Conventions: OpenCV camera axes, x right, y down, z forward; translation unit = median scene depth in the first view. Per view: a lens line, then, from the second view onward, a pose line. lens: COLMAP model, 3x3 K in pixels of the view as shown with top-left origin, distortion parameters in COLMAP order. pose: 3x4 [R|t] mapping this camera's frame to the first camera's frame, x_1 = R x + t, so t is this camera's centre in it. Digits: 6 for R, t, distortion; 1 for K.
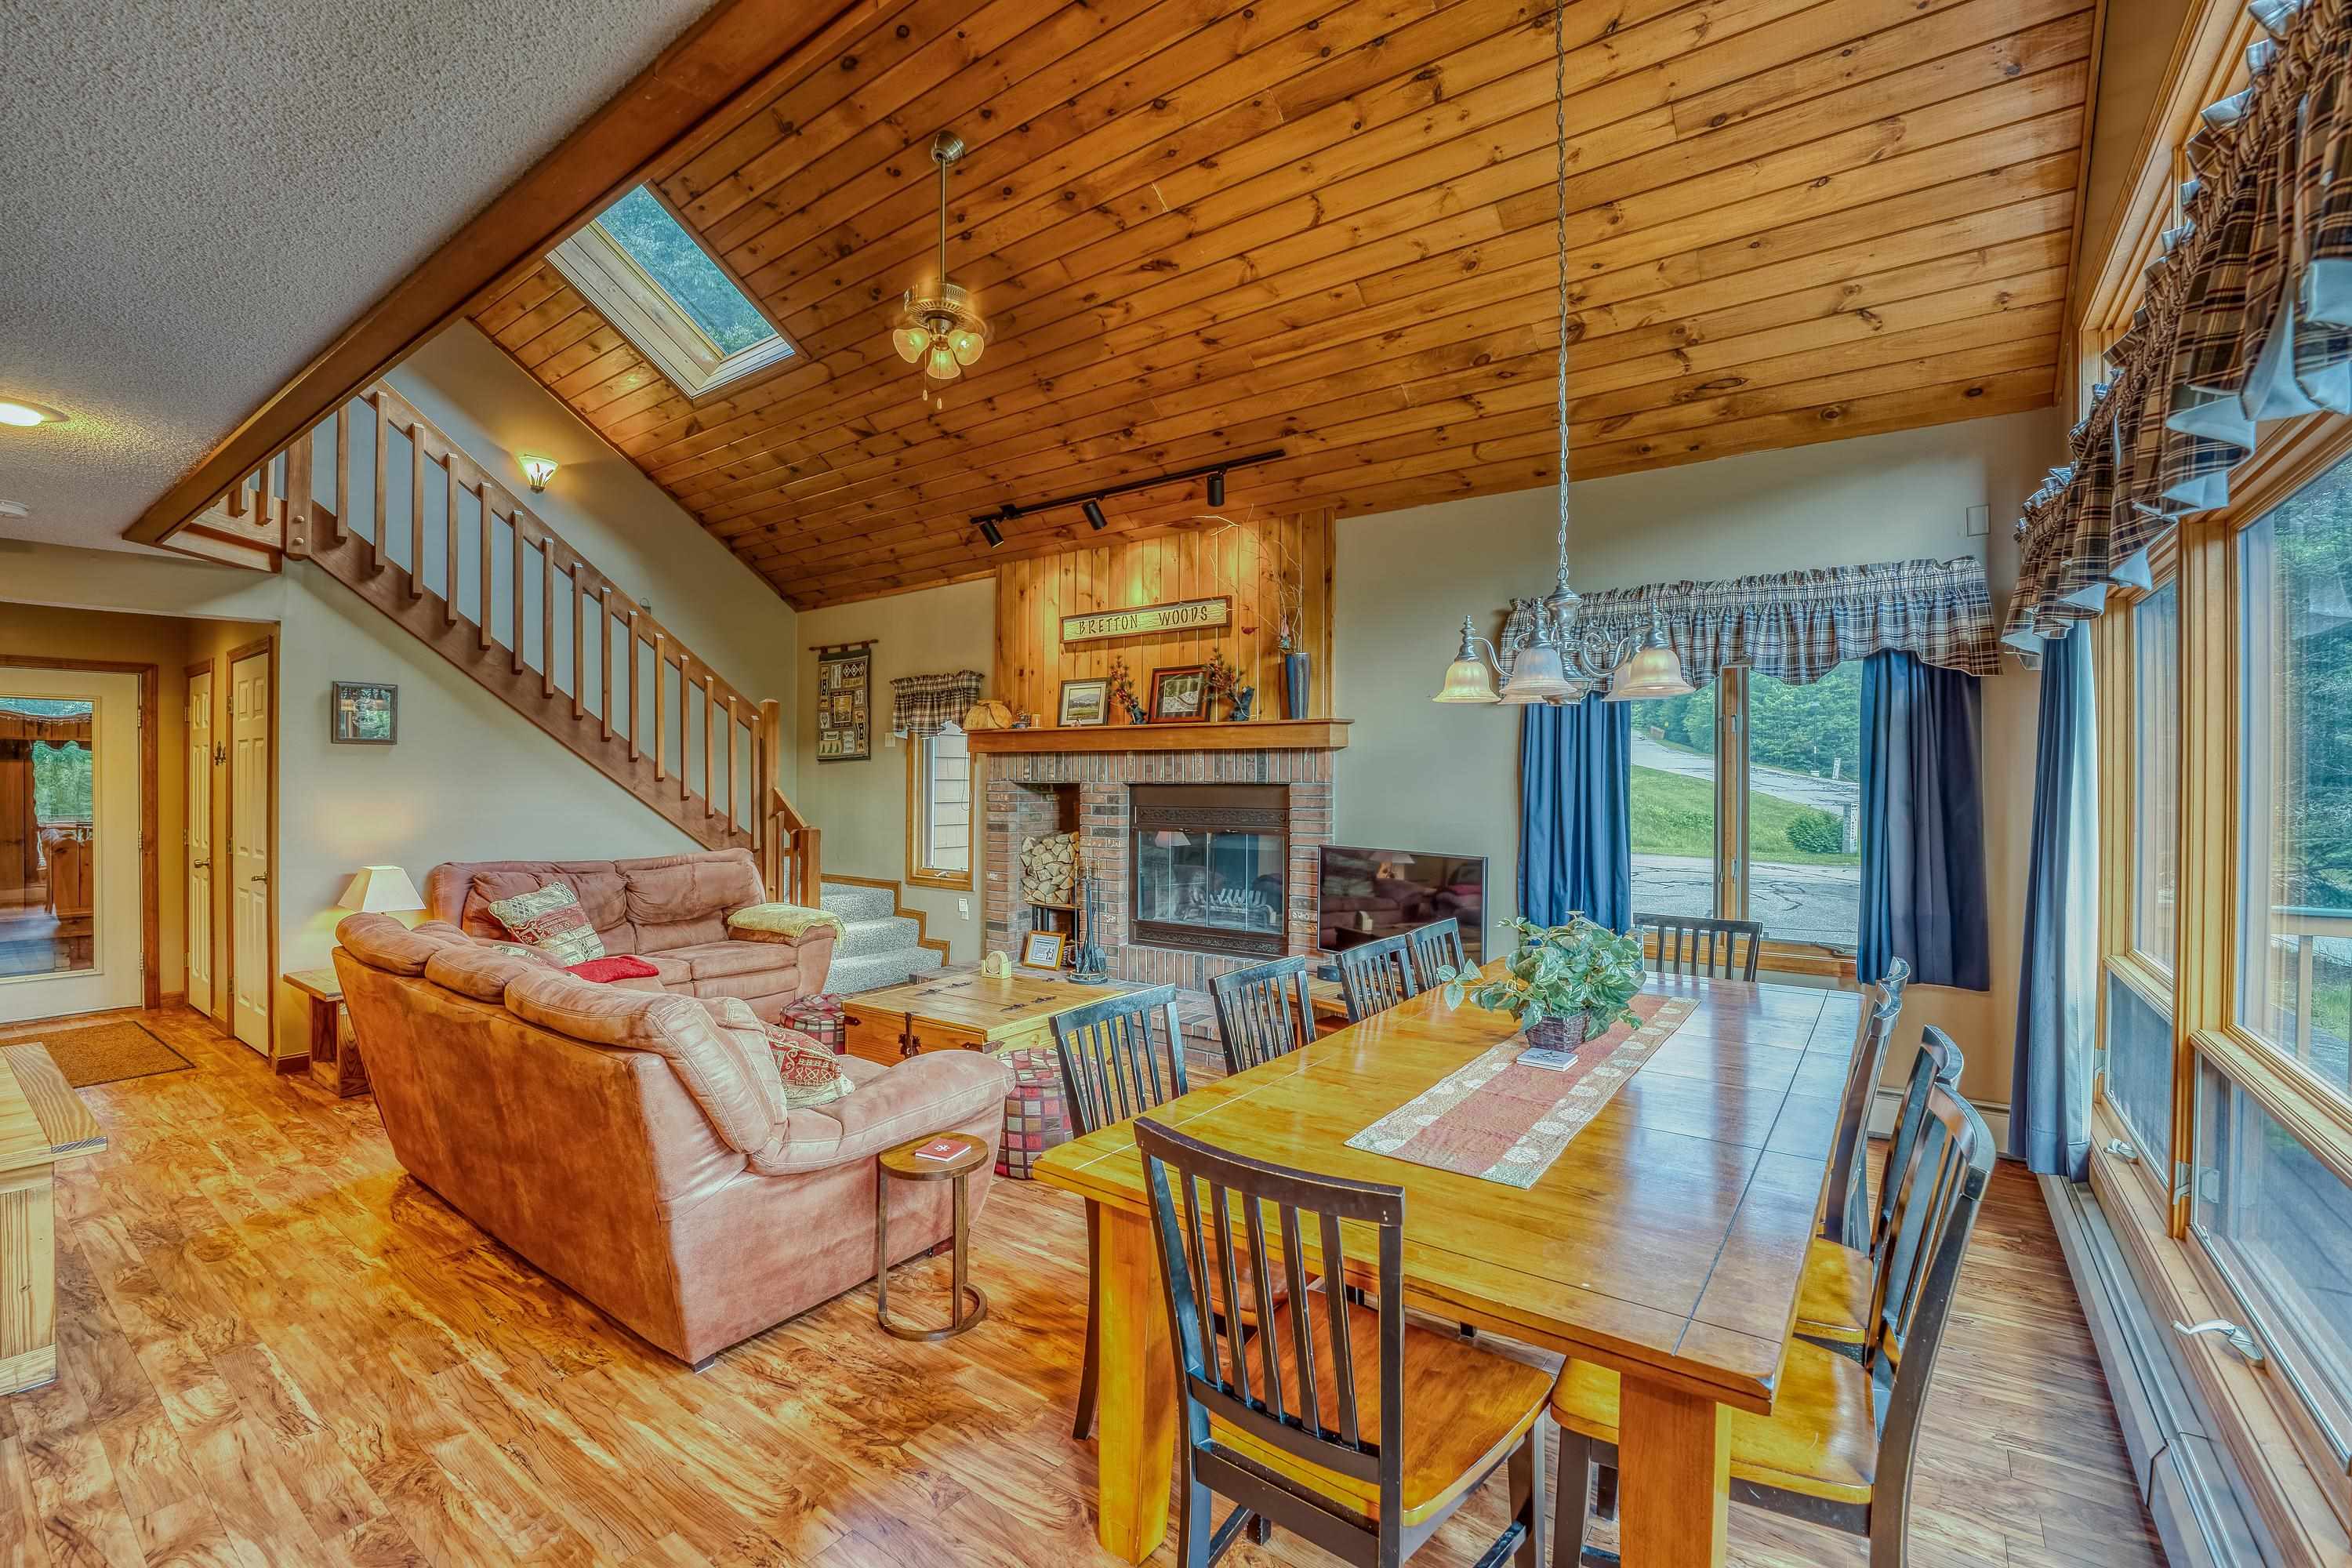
lens RADIAL K [[960.9, 0, 1186.7], [0, 960.9, 784.8], [0, 0, 1]] dist [-0.037700, 0.005132]
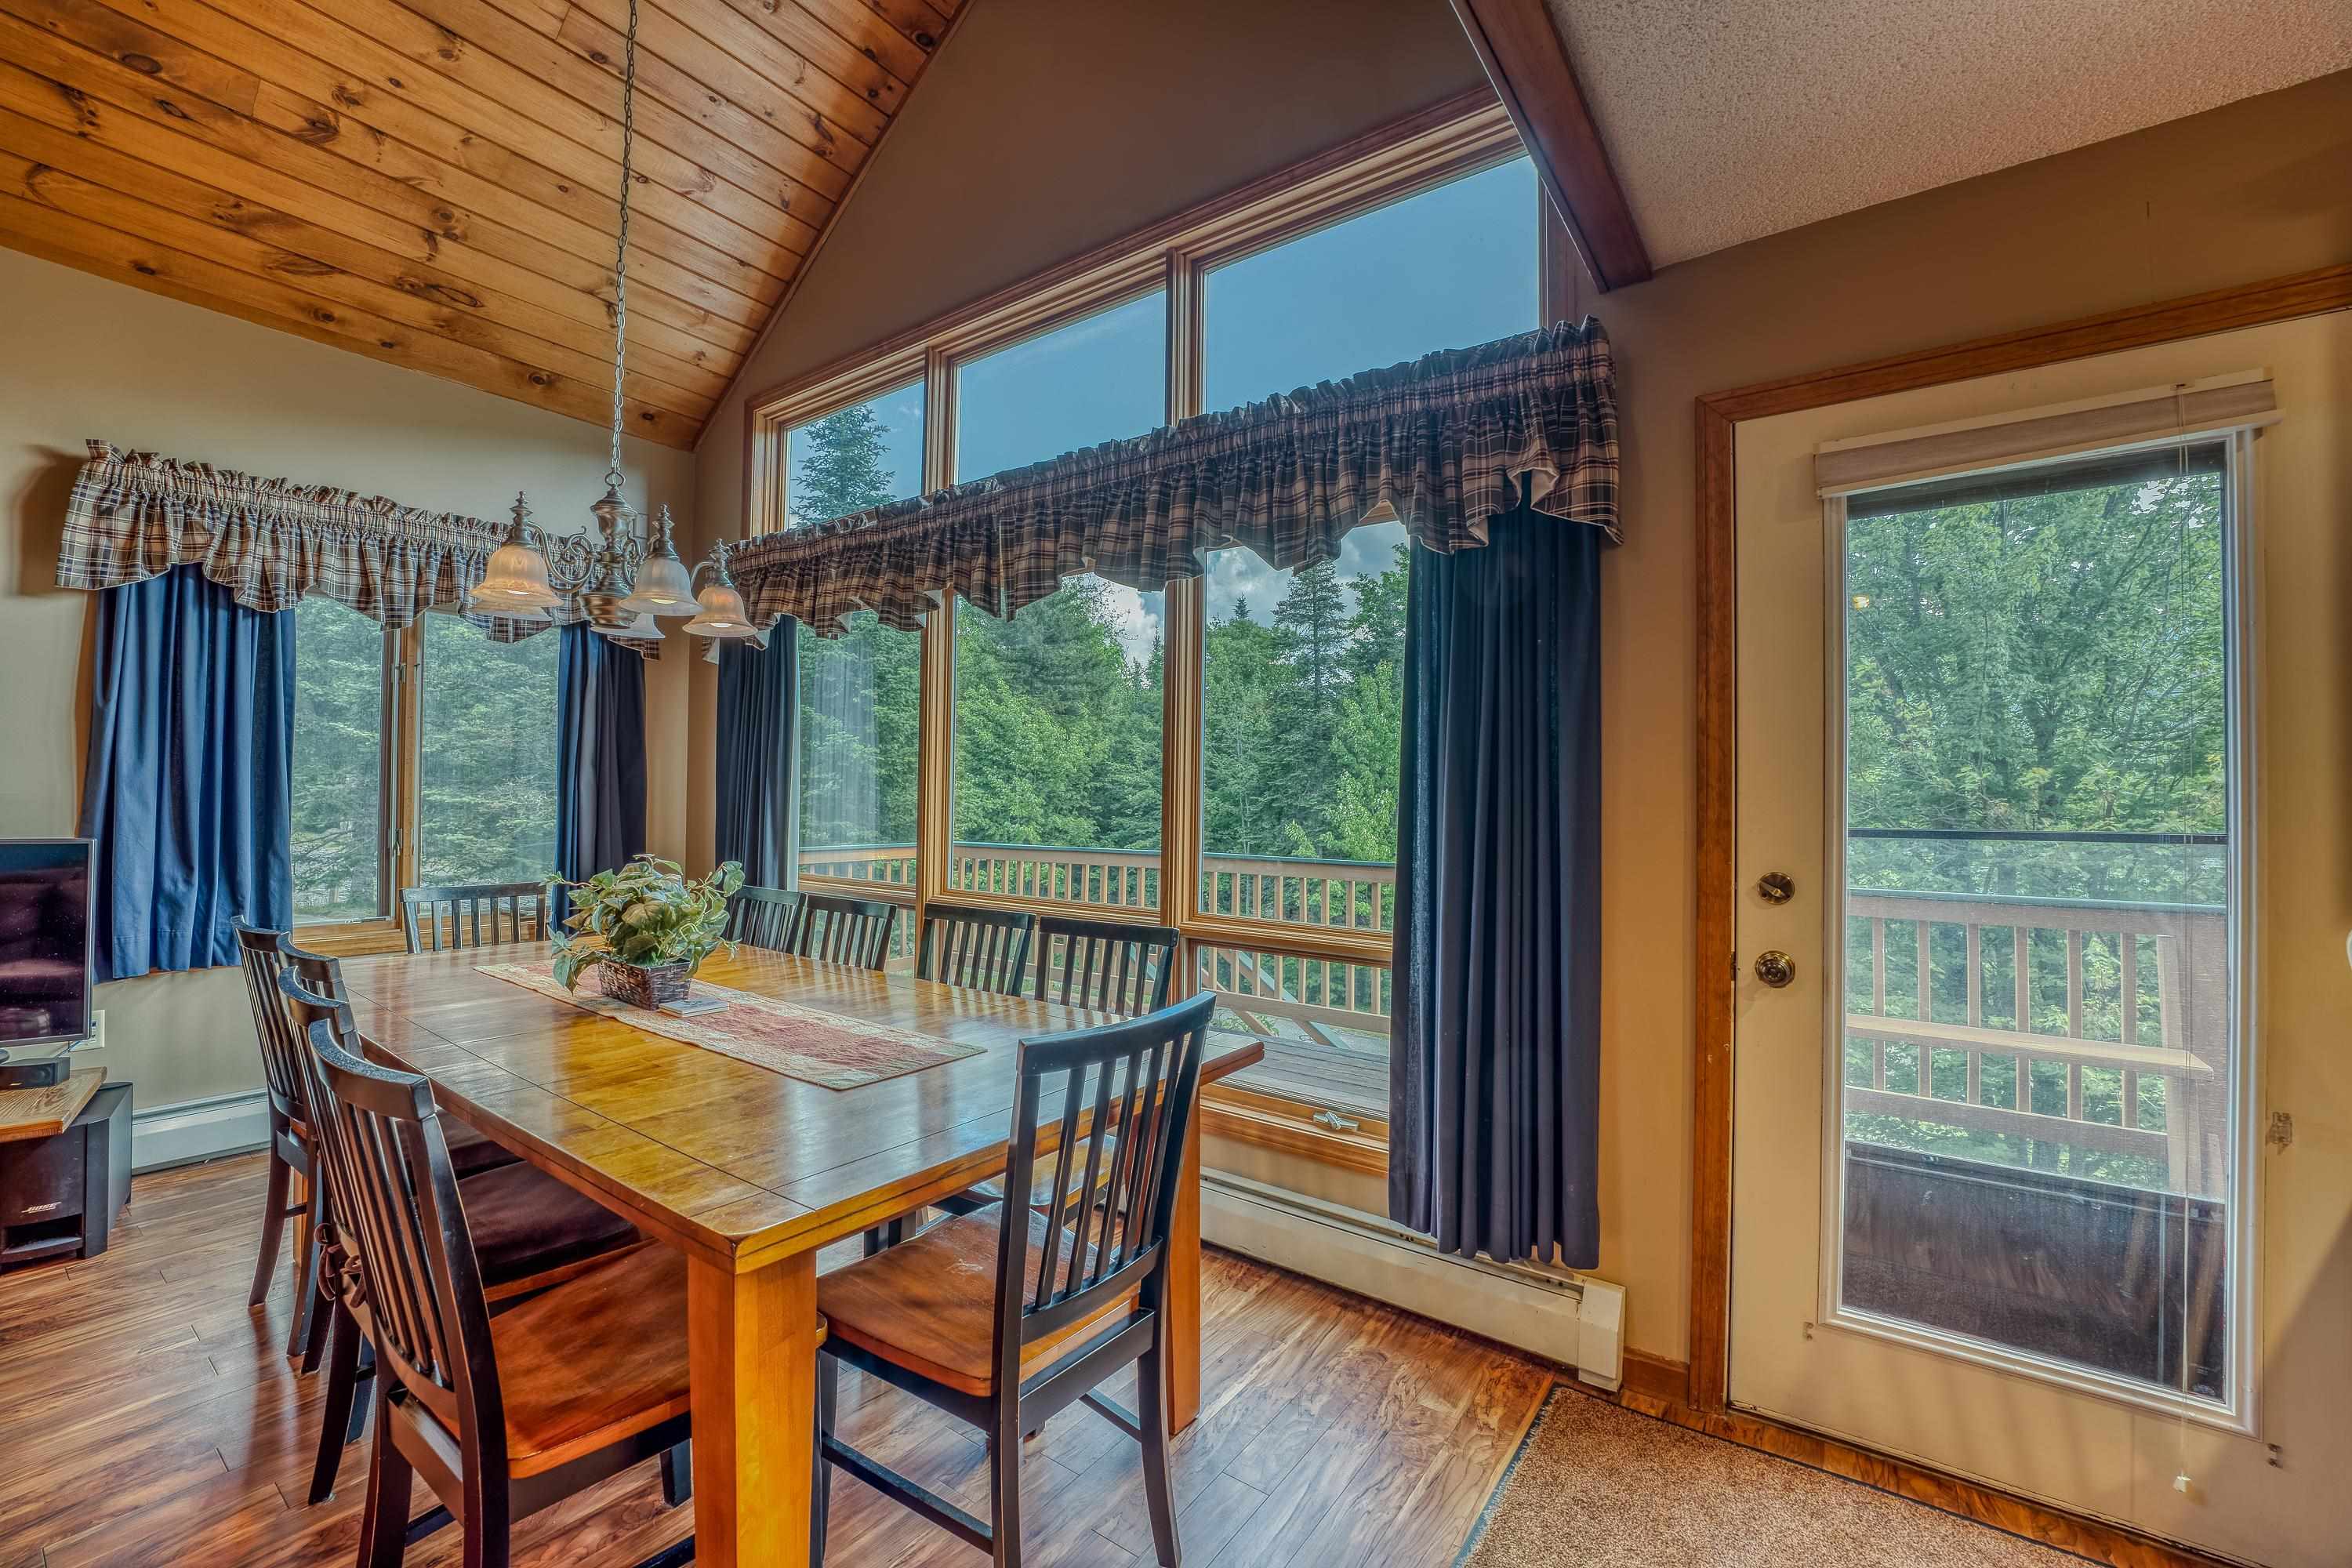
lens RADIAL K [[960.9, 0, 1181.7], [0, 960.9, 783.7], [0, 0, 1]] dist [-0.037700, 0.005132]
pose [[-0.017354, 0.010652, 0.999793, -0.240018], [-0.003709, 0.999936, -0.010718, 0.034691], [-0.999843, -0.003894, -0.017313, 0.235571]]
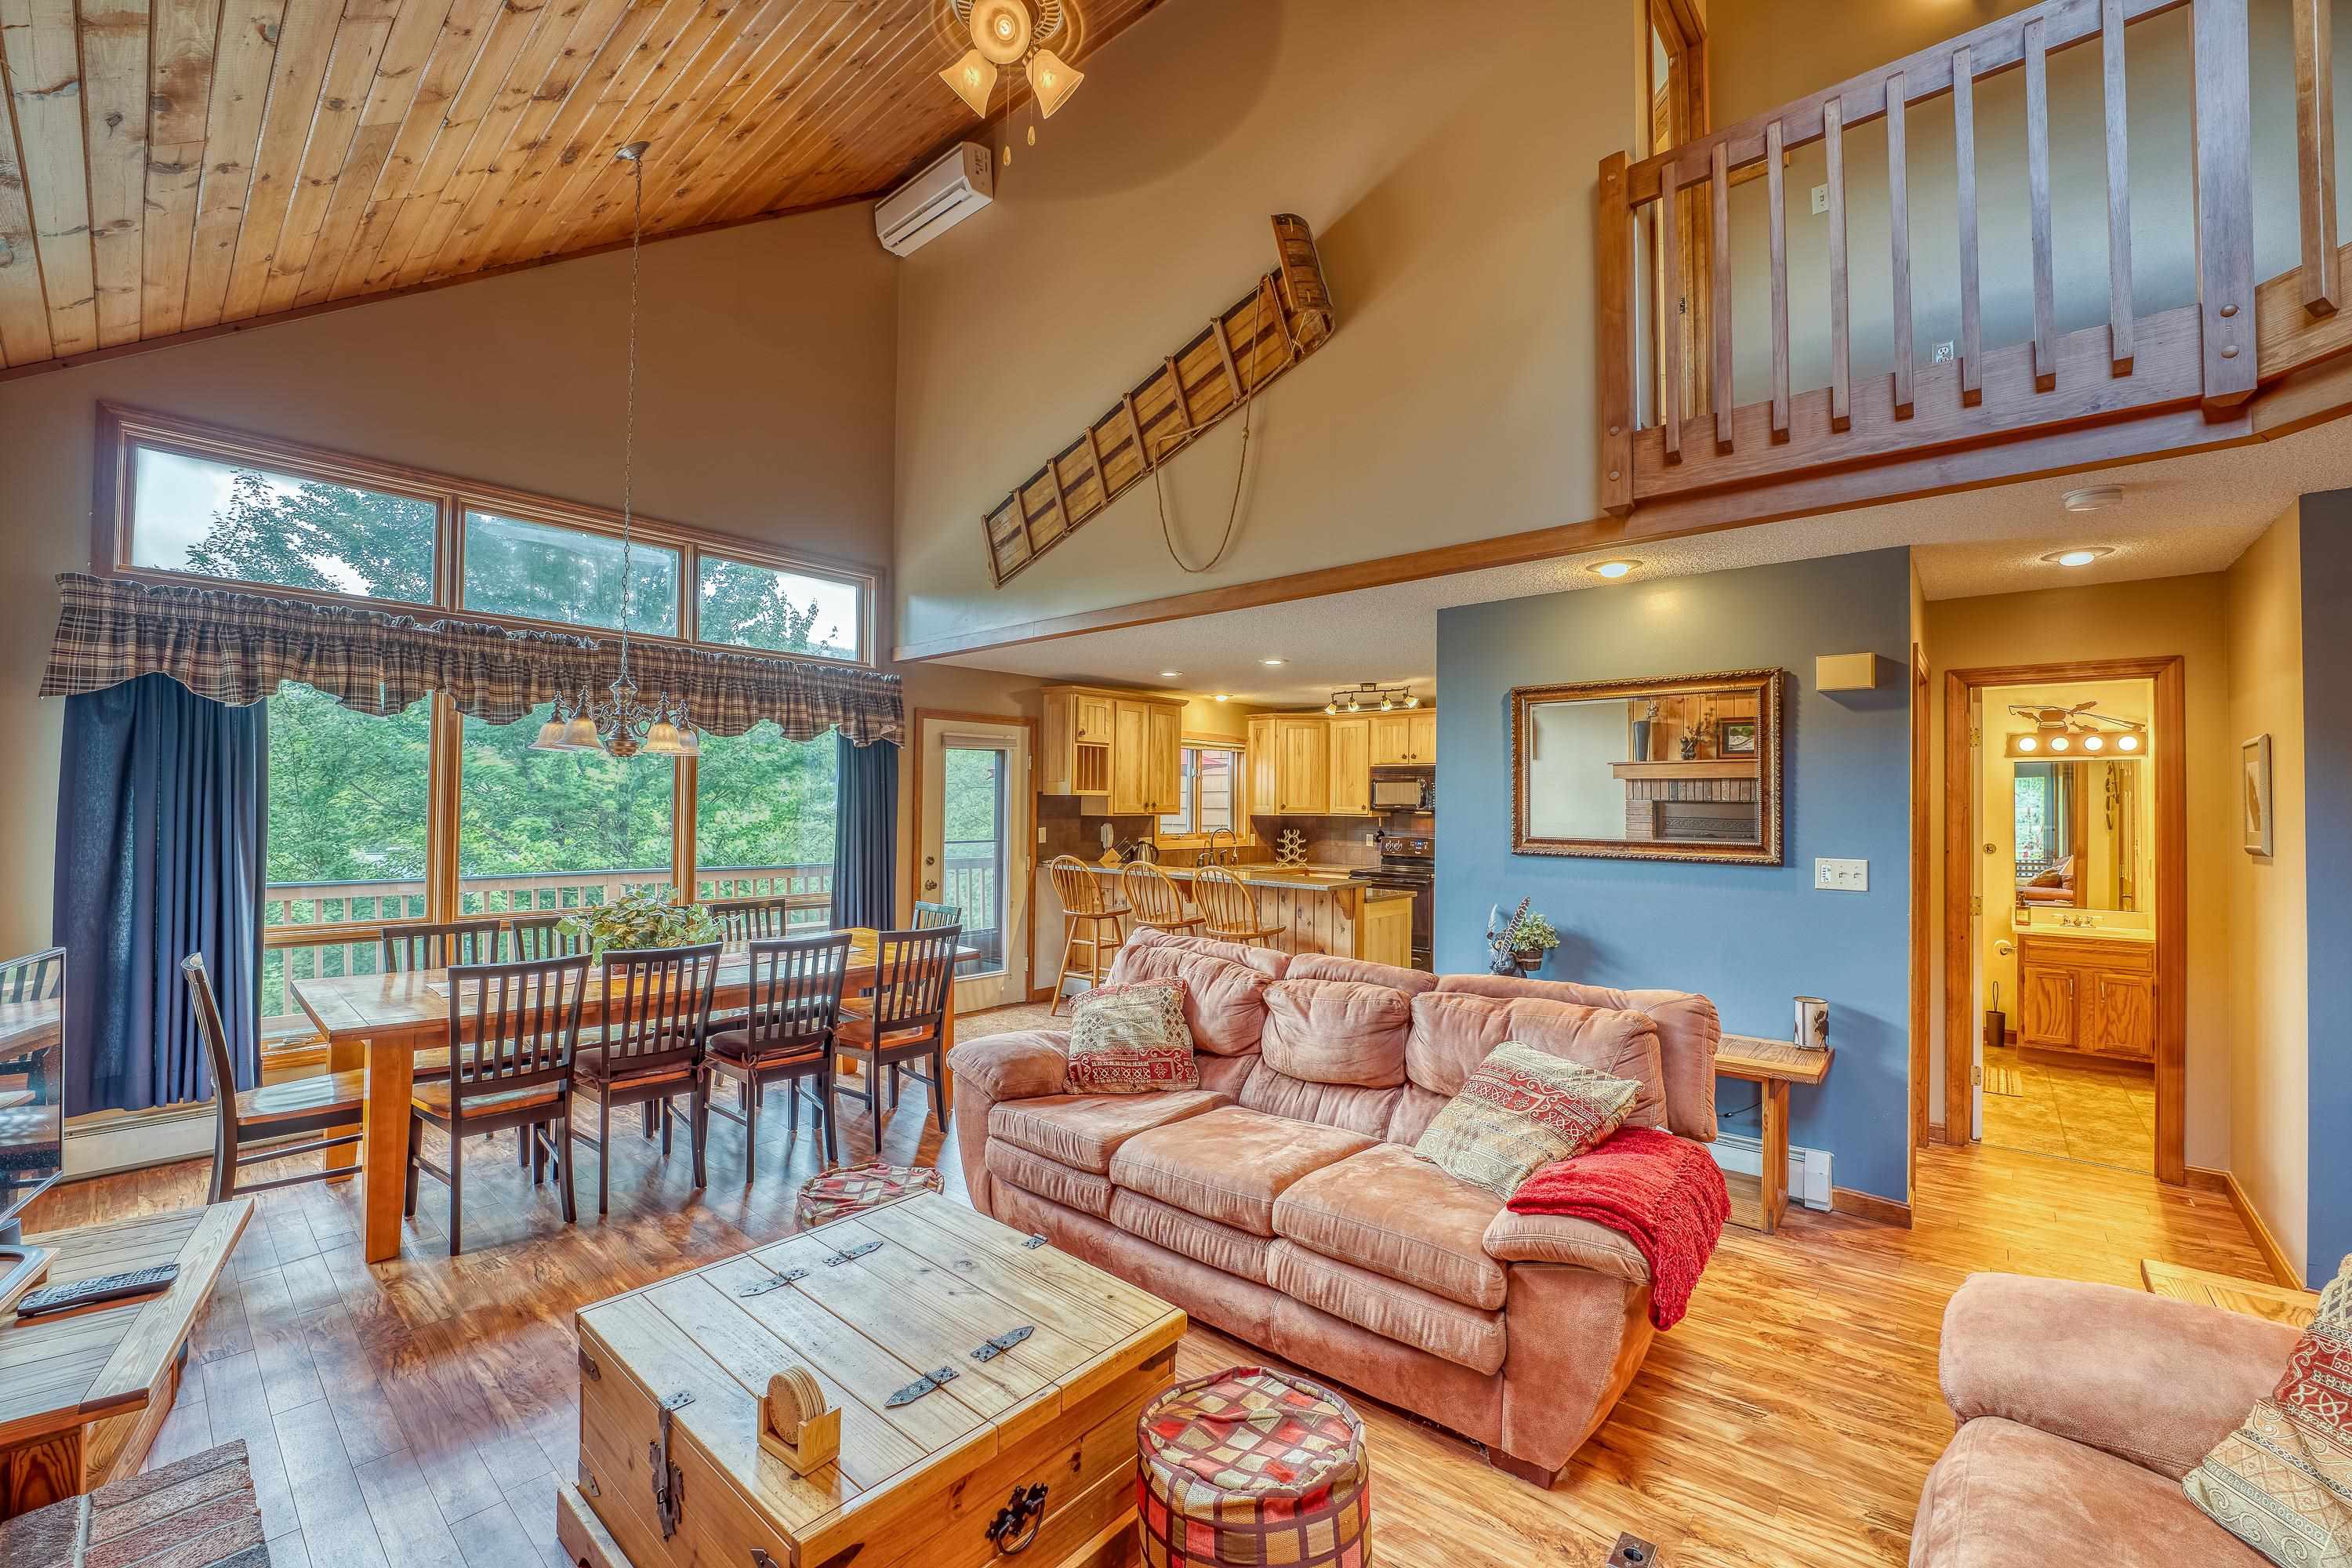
lens RADIAL K [[960.9, 0, 1165.7], [0, 960.9, 791.1], [0, 0, 1]] dist [-0.037700, 0.005132]
pose [[-0.996206, -0.010614, 0.086375, -0.286363], [-0.011482, 0.999888, -0.009558, -0.010206], [-0.086264, -0.010514, -0.996217, 1.175656]]
